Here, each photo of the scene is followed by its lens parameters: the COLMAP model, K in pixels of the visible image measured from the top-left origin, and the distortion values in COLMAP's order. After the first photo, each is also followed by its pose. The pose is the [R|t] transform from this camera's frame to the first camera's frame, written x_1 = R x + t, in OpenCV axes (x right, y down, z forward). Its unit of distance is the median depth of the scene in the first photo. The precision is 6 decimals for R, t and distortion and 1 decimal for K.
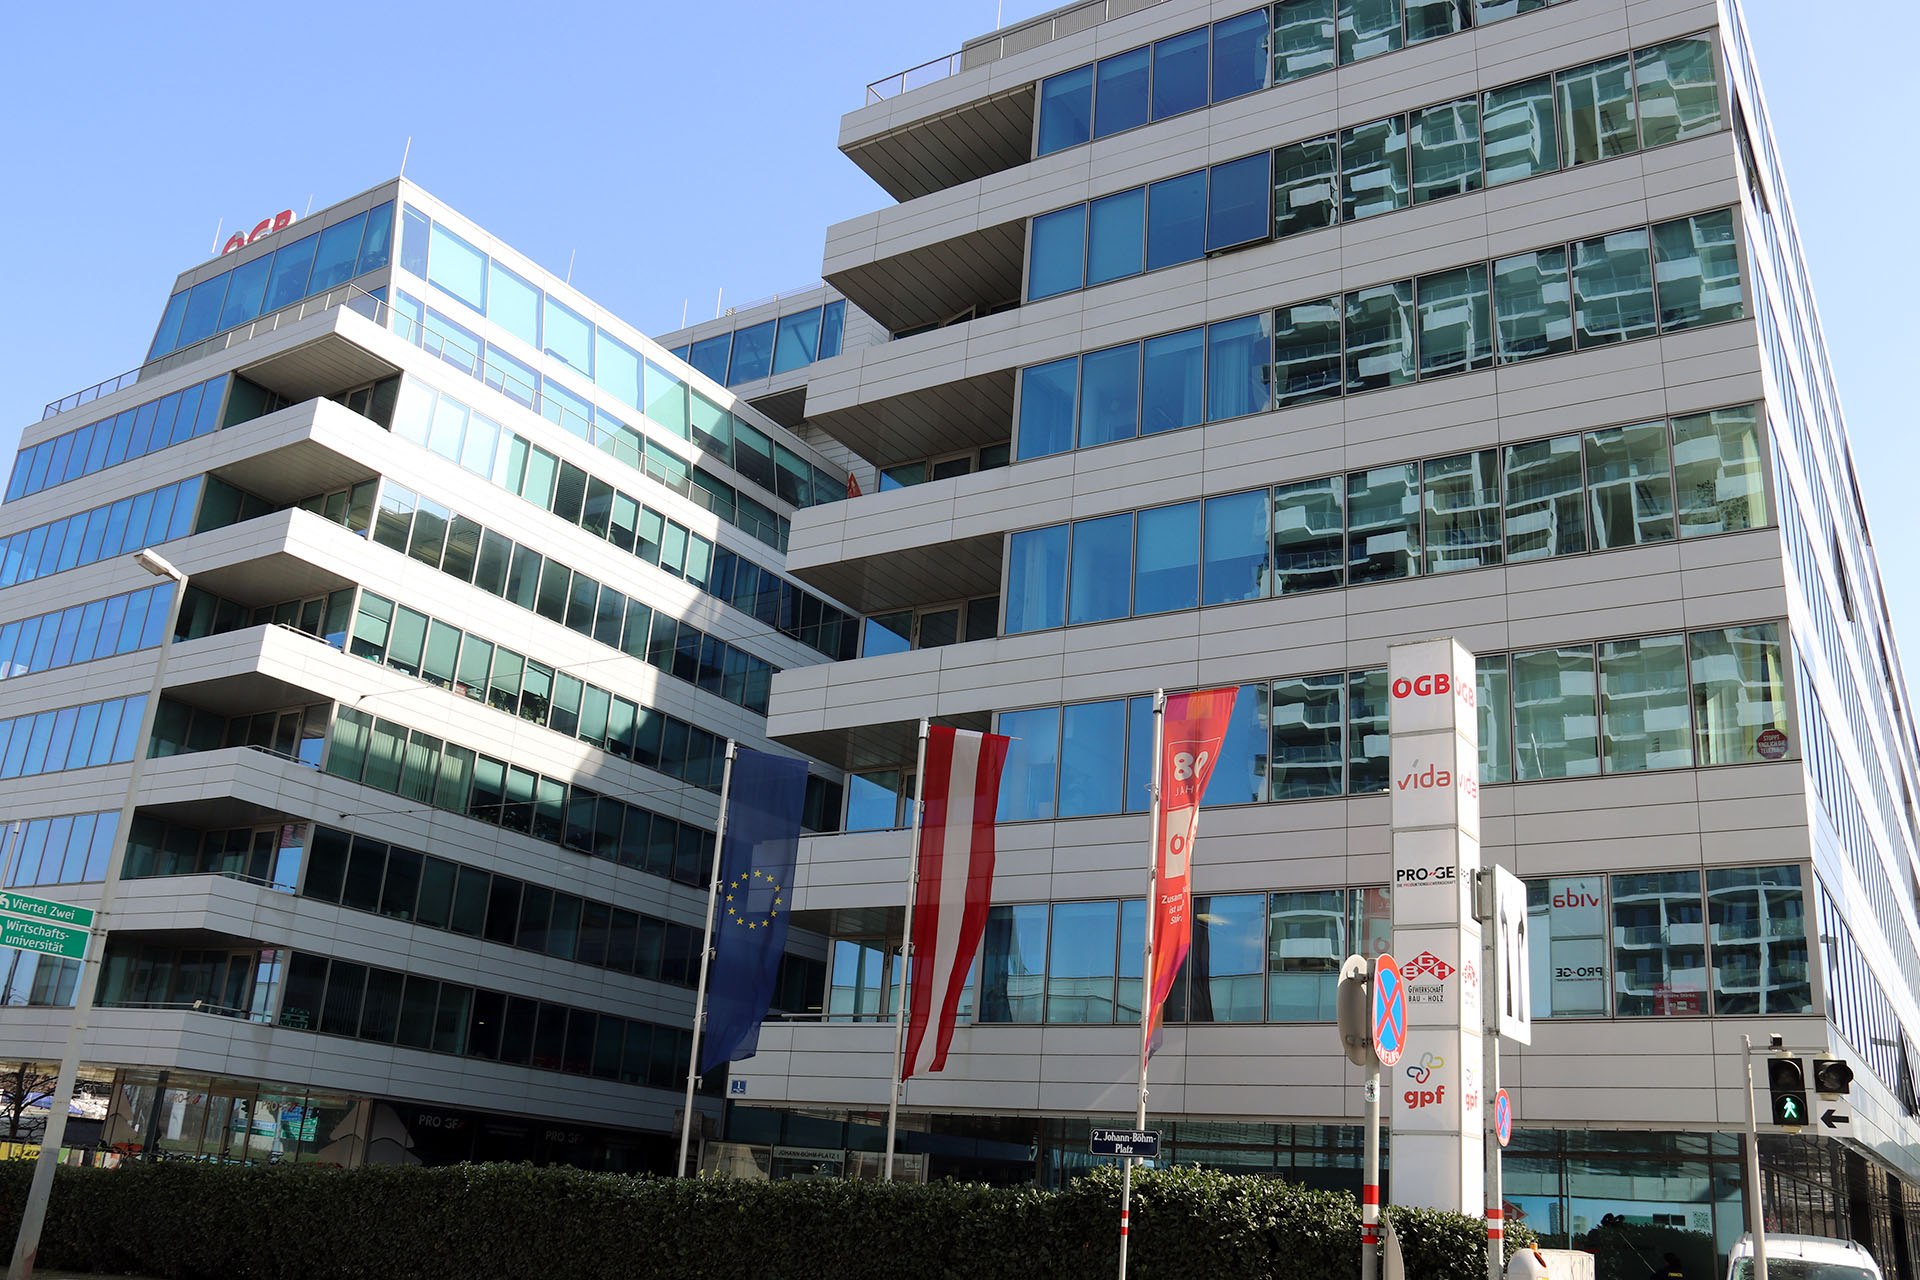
lens RADIAL K [[1609.1, 0, 1011.4], [0, 1609.1, 642.6], [0, 0, 1]] dist [-0.189293, 0.171076]
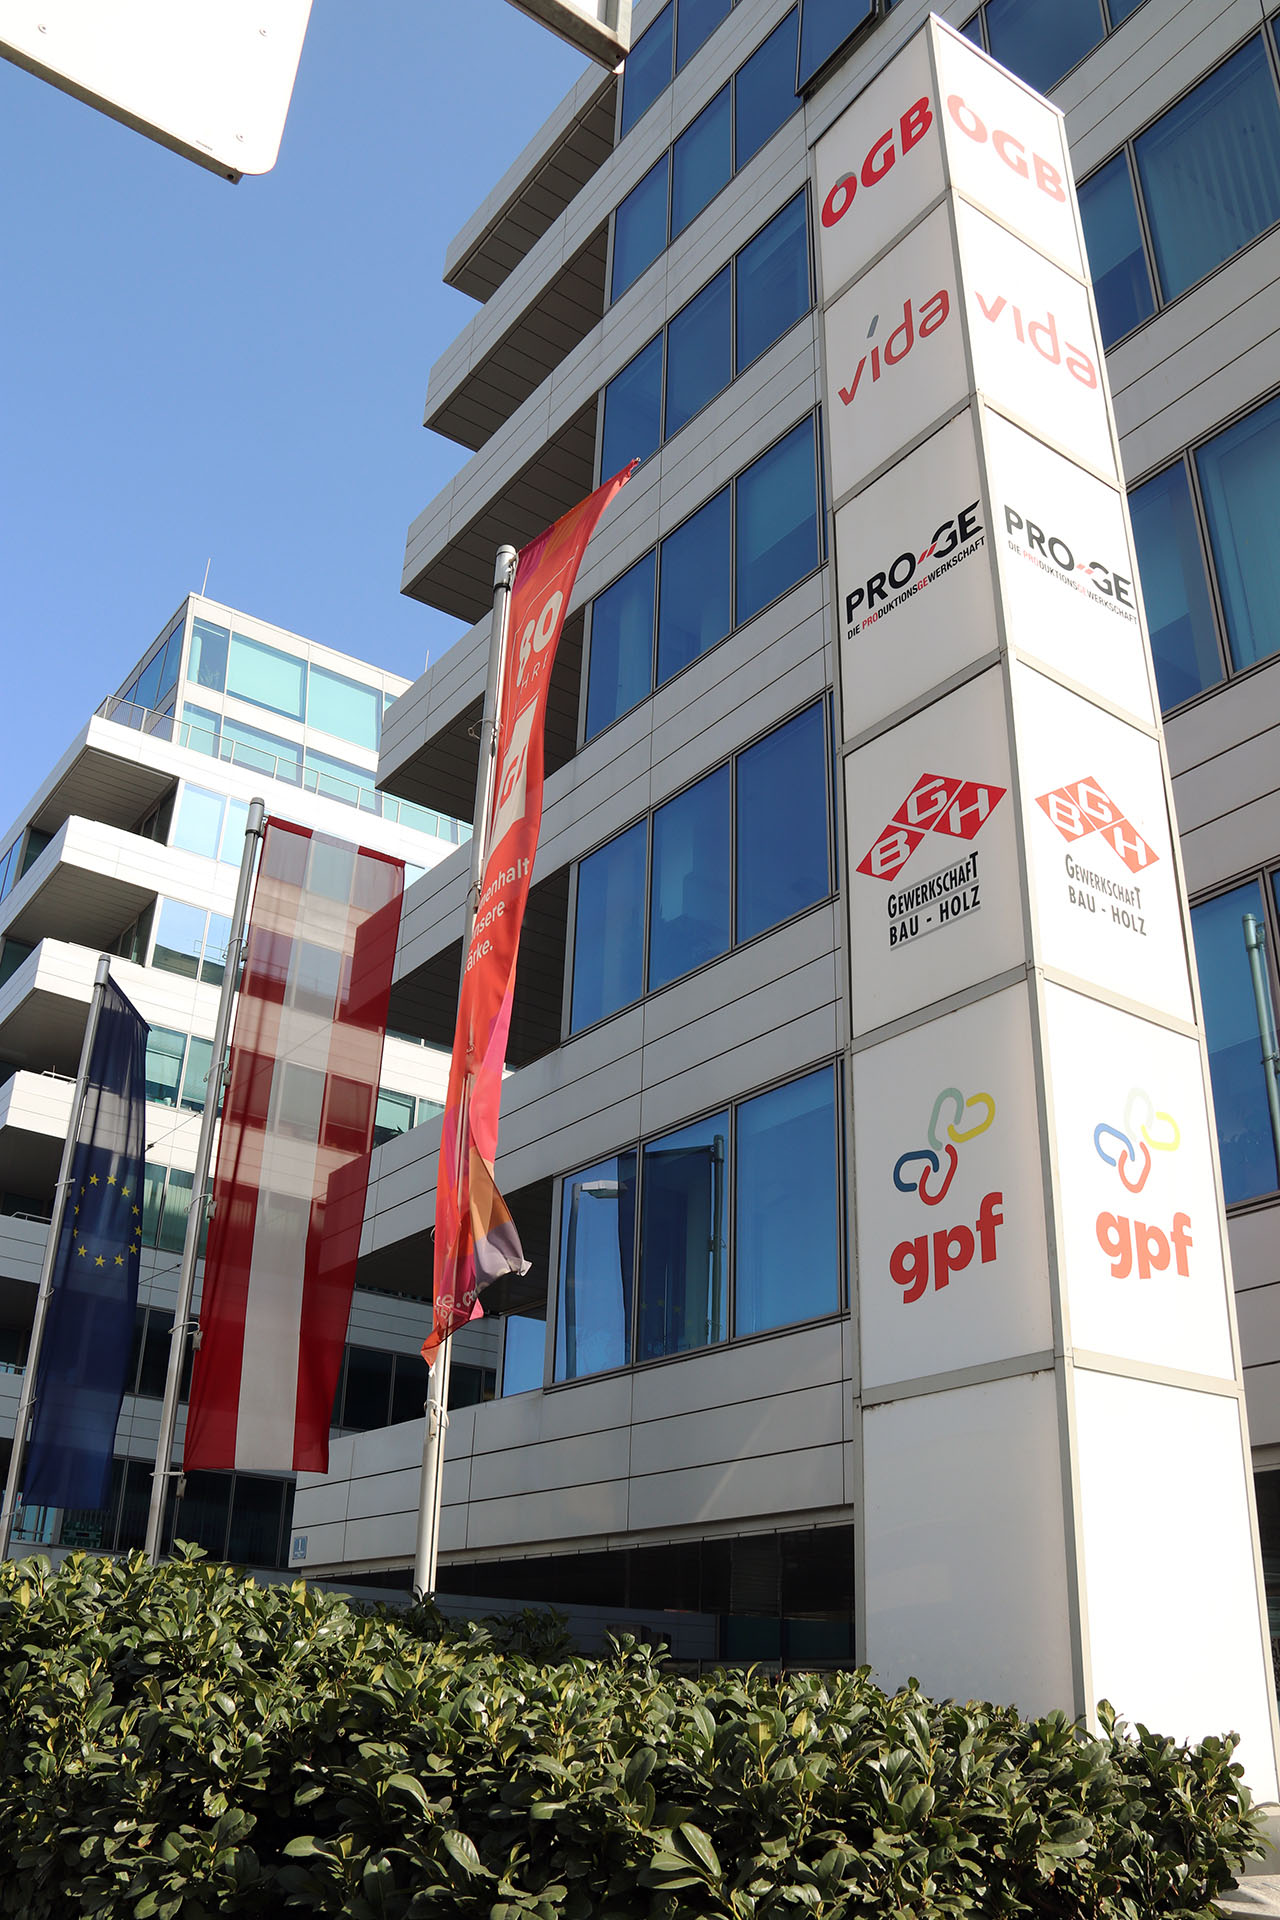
lens RADIAL K [[1609.1, 0, 640.0], [0, 1609.1, 960.0], [0, 0, 1]] dist [-0.189293, 0.171076]
pose [[0.925340, -0.199834, -0.322200, 0.120880], [0.157177, 0.975545, -0.153647, 0.106701], [0.345024, 0.091534, 0.934120, 0.282231]]
